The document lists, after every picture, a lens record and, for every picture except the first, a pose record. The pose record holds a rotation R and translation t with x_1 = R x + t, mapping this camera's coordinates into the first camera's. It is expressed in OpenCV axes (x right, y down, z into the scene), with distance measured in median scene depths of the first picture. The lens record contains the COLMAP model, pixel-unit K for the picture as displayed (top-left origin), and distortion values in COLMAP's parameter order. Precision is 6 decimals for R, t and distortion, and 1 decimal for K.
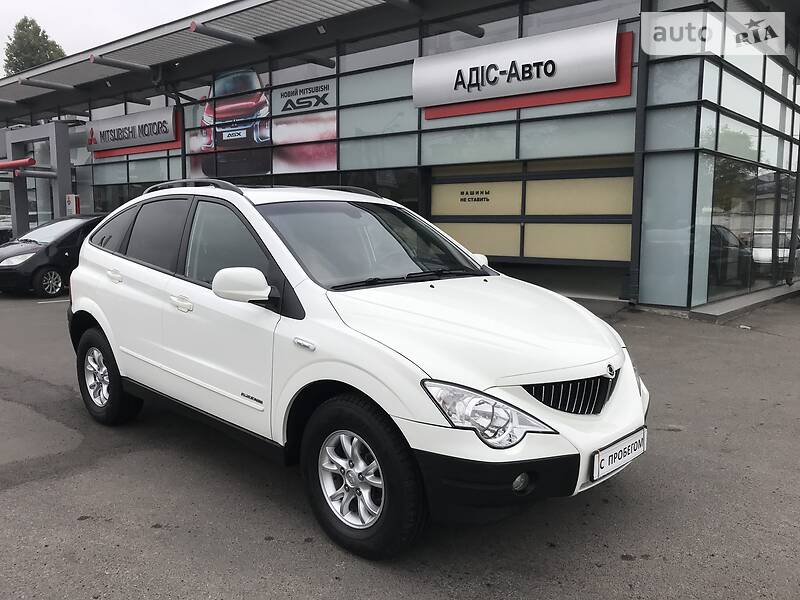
lens RADIAL K [[670.3, 0, 400.0], [0, 670.3, 300.0], [0, 0, 1]] dist [0.032031, 0.002566]
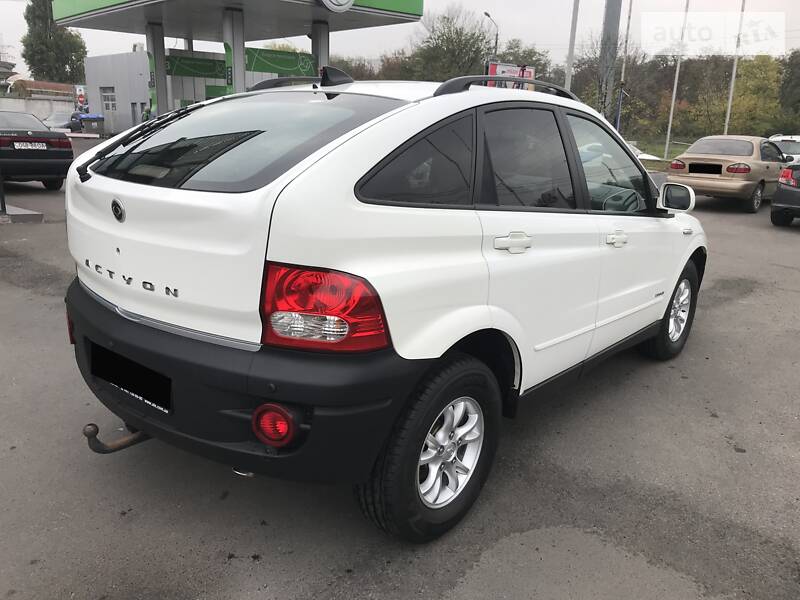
lens RADIAL K [[655.9, 0, 400.0], [0, 655.9, 300.0], [0, 0, 1]] dist [0.022772, -0.002037]
pose [[-0.077756, -0.277607, 0.957543, -0.419597], [0.083461, 0.955267, 0.283724, -0.068411], [-0.993473, 0.101979, -0.051108, 0.491144]]
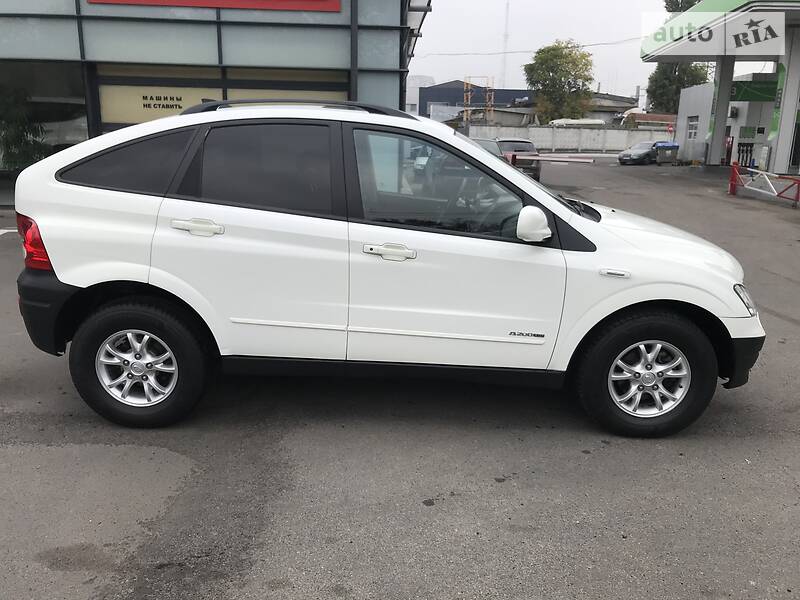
lens RADIAL K [[655.9, 0, 400.0], [0, 655.9, 300.0], [0, 0, 1]] dist [0.022772, -0.002037]
pose [[0.720533, -0.168593, 0.672613, -0.331149], [0.066971, 0.982378, 0.174495, -0.030108], [-0.690179, -0.080683, 0.719127, 0.137014]]
